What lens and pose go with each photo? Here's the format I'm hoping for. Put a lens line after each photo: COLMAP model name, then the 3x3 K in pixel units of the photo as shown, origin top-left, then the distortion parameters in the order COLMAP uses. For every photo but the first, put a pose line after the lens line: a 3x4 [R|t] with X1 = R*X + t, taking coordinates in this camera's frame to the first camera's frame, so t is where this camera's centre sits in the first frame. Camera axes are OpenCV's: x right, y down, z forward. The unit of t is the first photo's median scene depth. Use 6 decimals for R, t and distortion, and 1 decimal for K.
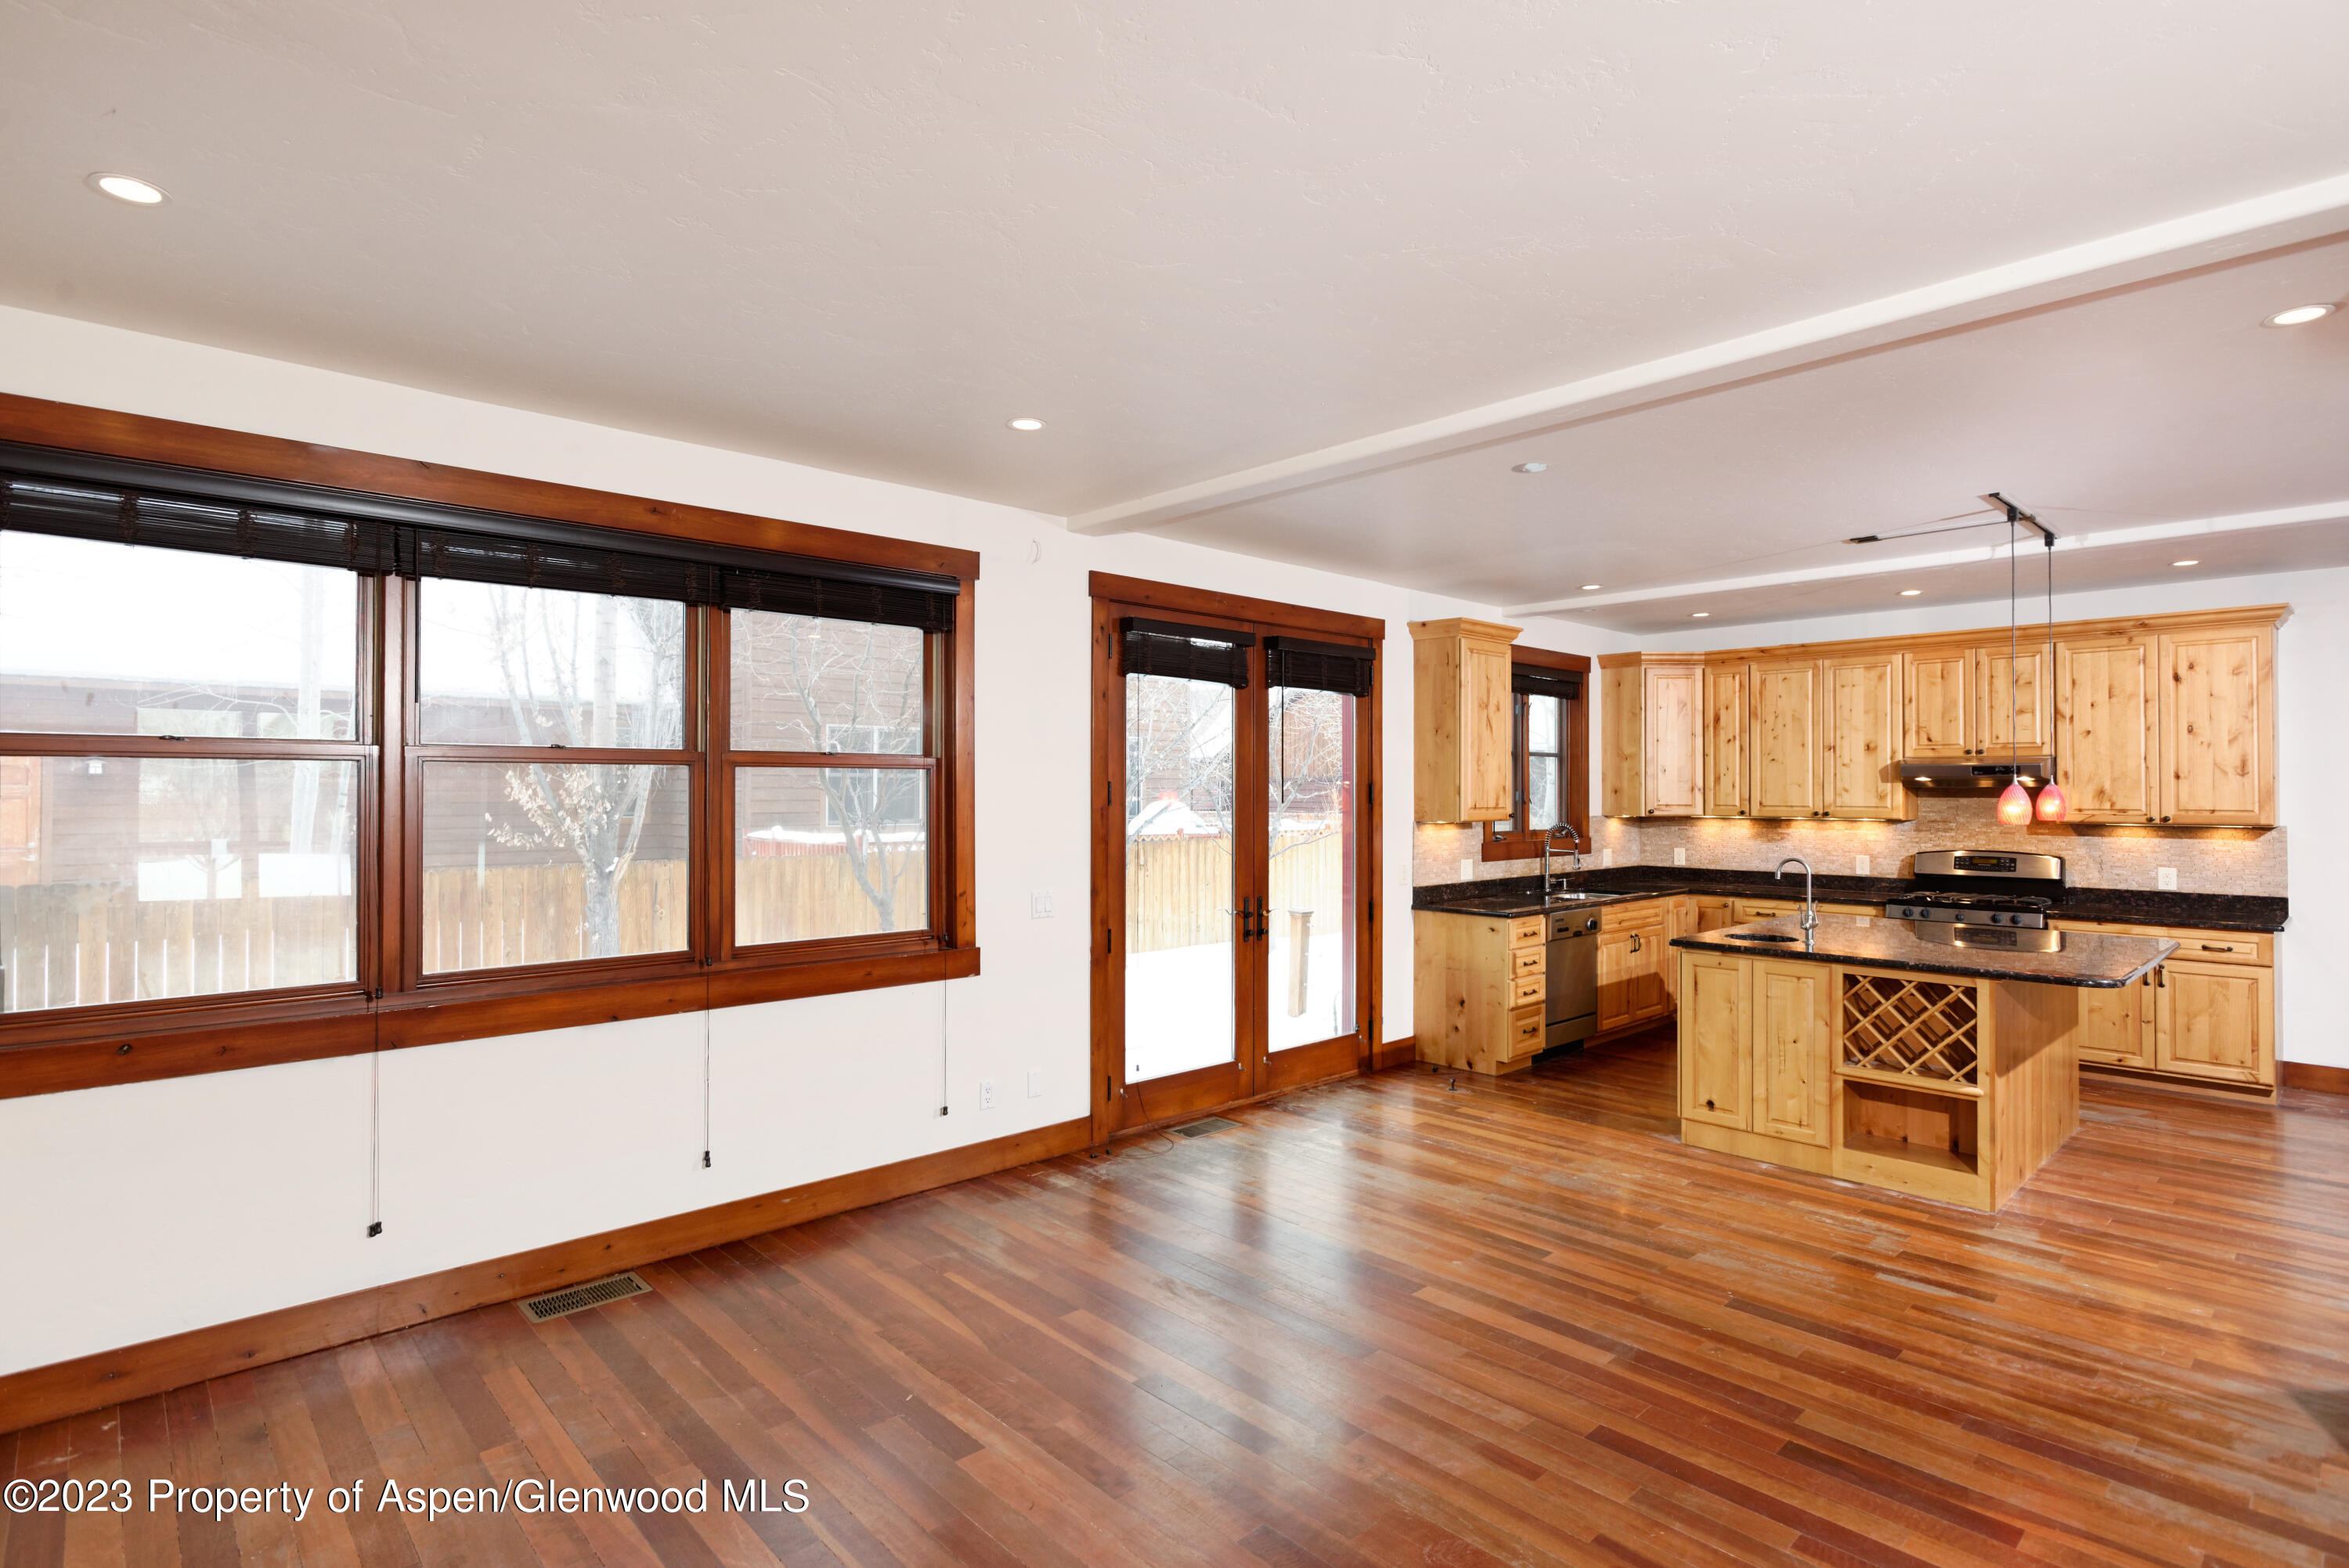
lens RADIAL K [[1169.2, 0, 1157.3], [0, 1169.2, 778.9], [0, 0, 1]] dist [-0.003342, -0.000266]
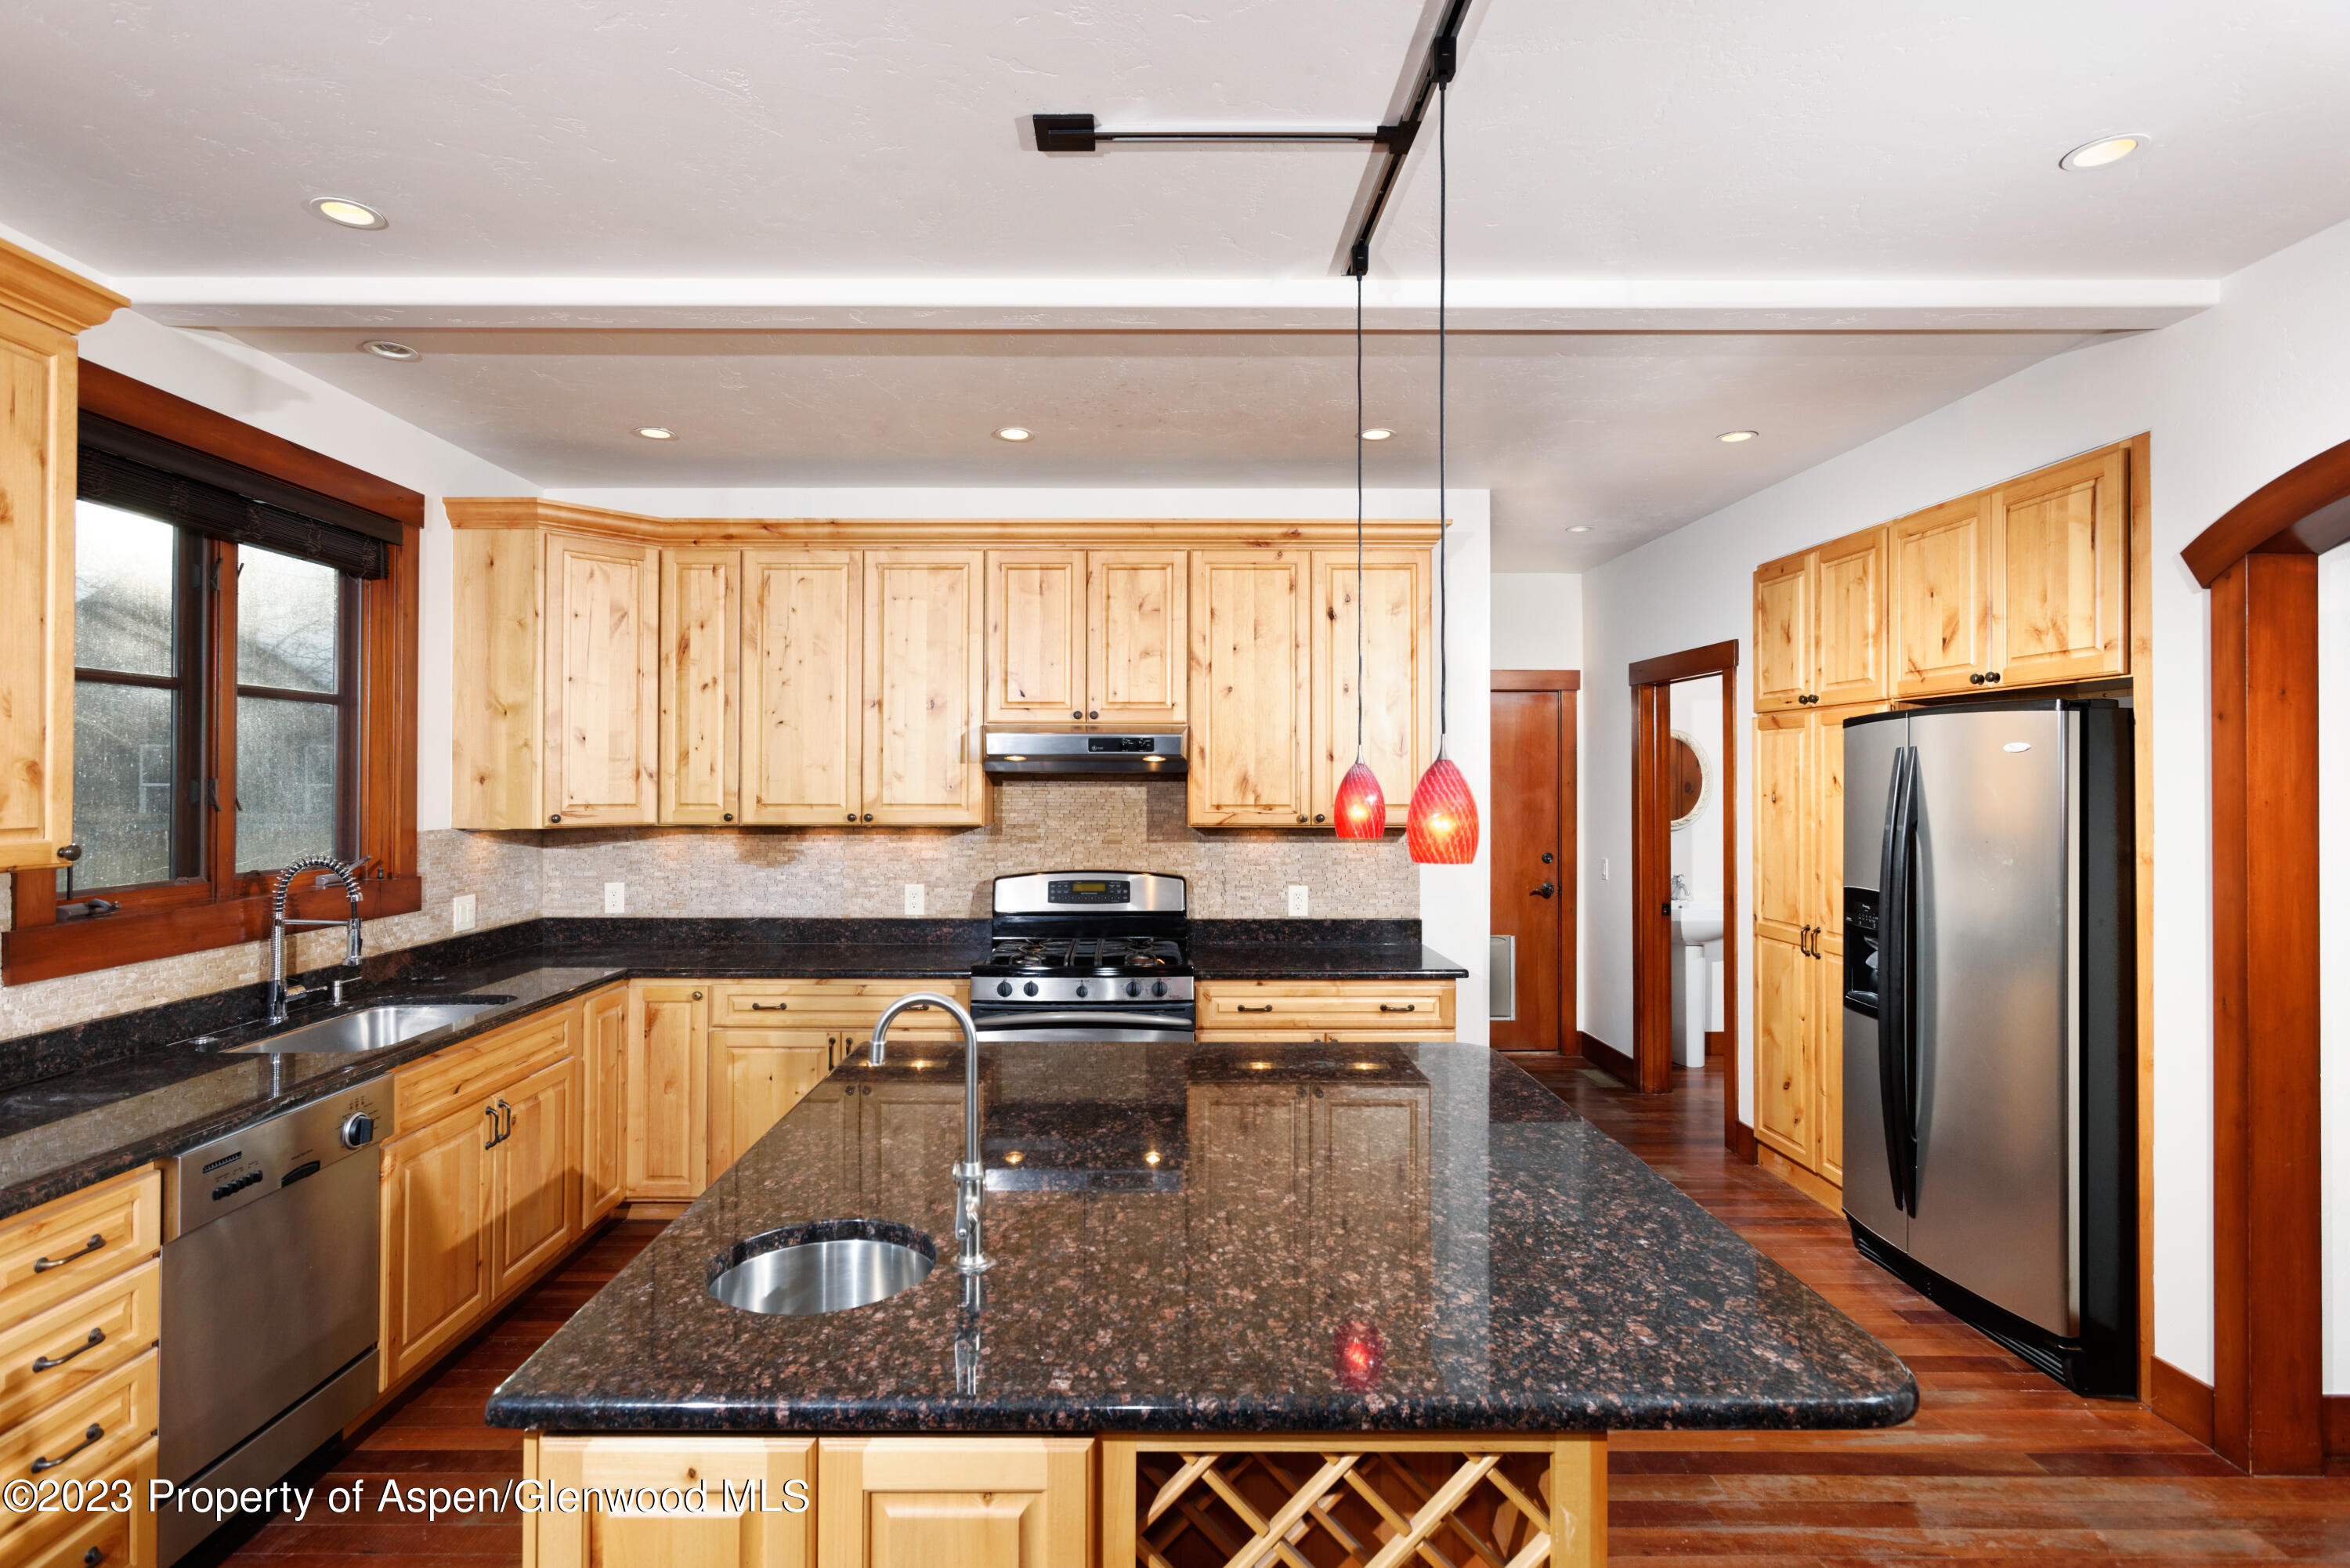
lens RADIAL K [[1152.3, 0, 1153.5], [0, 1152.3, 770.8], [0, 0, 1]] dist [-0.004161, 0.000794]
pose [[0.671510, 0.005348, 0.740977, 0.281764], [-0.006731, 0.999977, -0.001117, 0.007314], [-0.740965, -0.004237, 0.671530, 0.587744]]
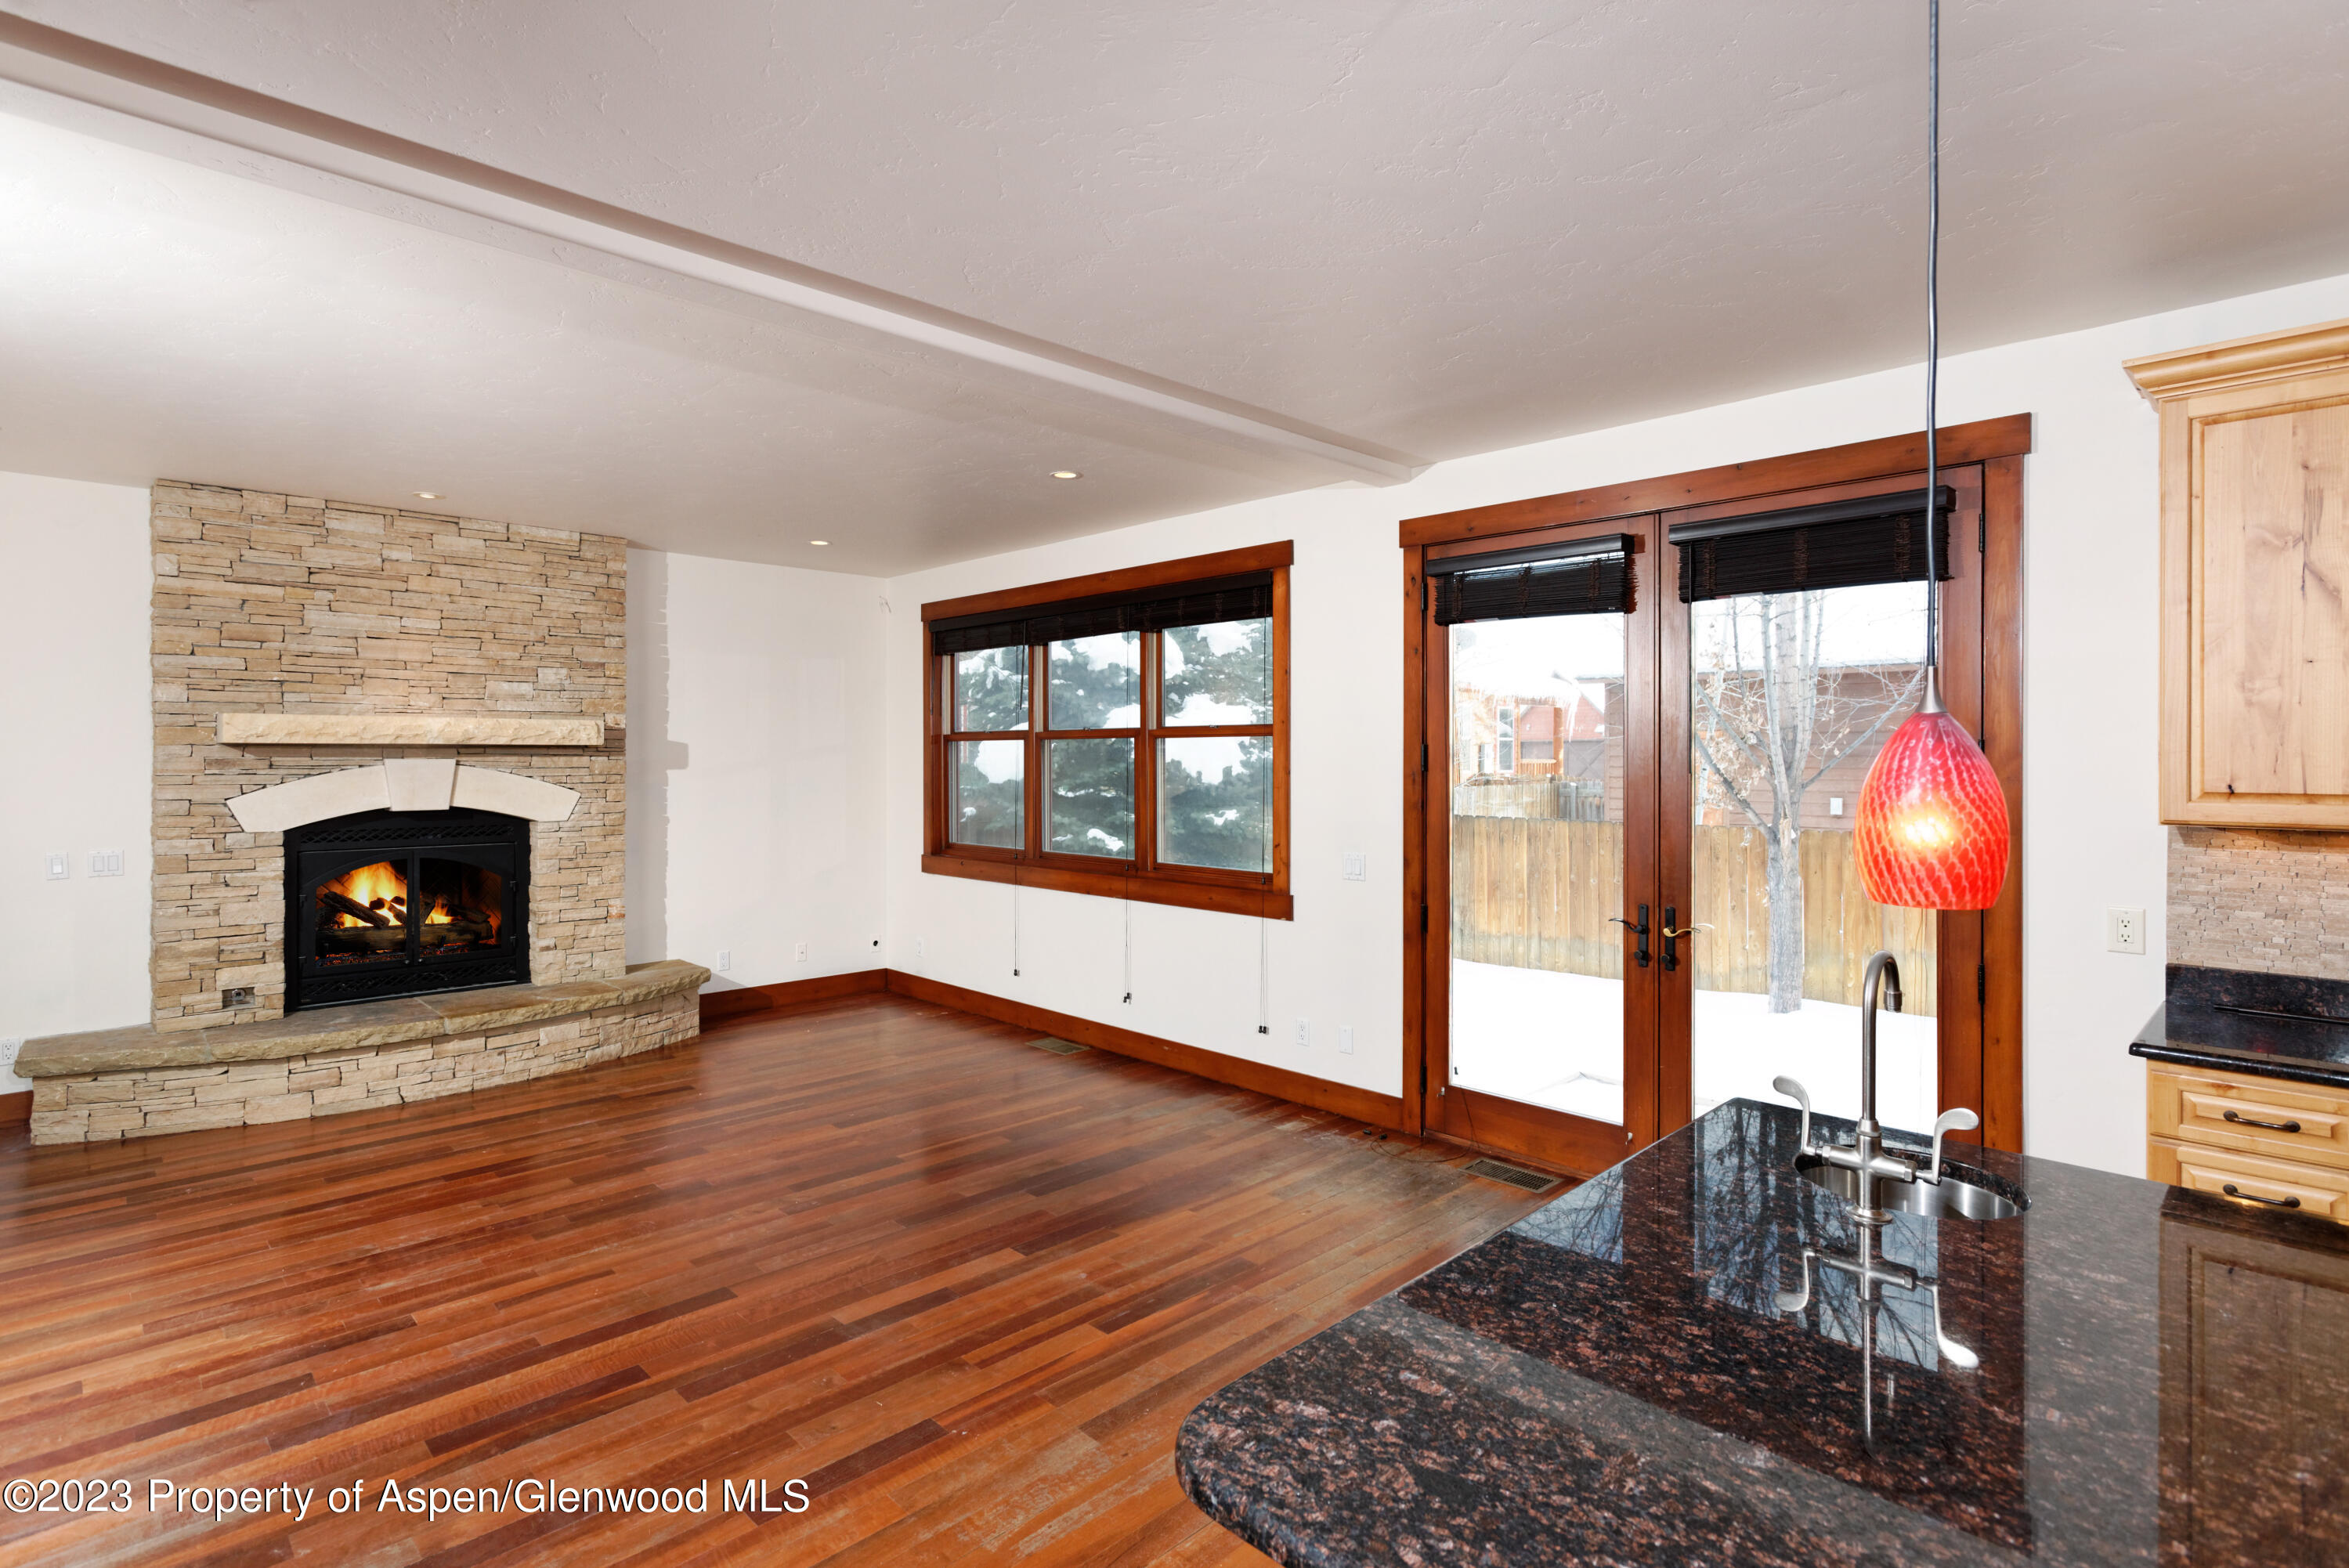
lens RADIAL K [[1151.9, 0, 1181.3], [0, 1151.9, 766.5], [0, 0, 1]] dist [-0.004161, 0.000794]
pose [[0.033451, 0.008512, -0.999404, 0.673968], [0.008906, 0.999921, 0.008815, 0.007274], [0.999401, -0.009195, 0.033373, 0.617285]]
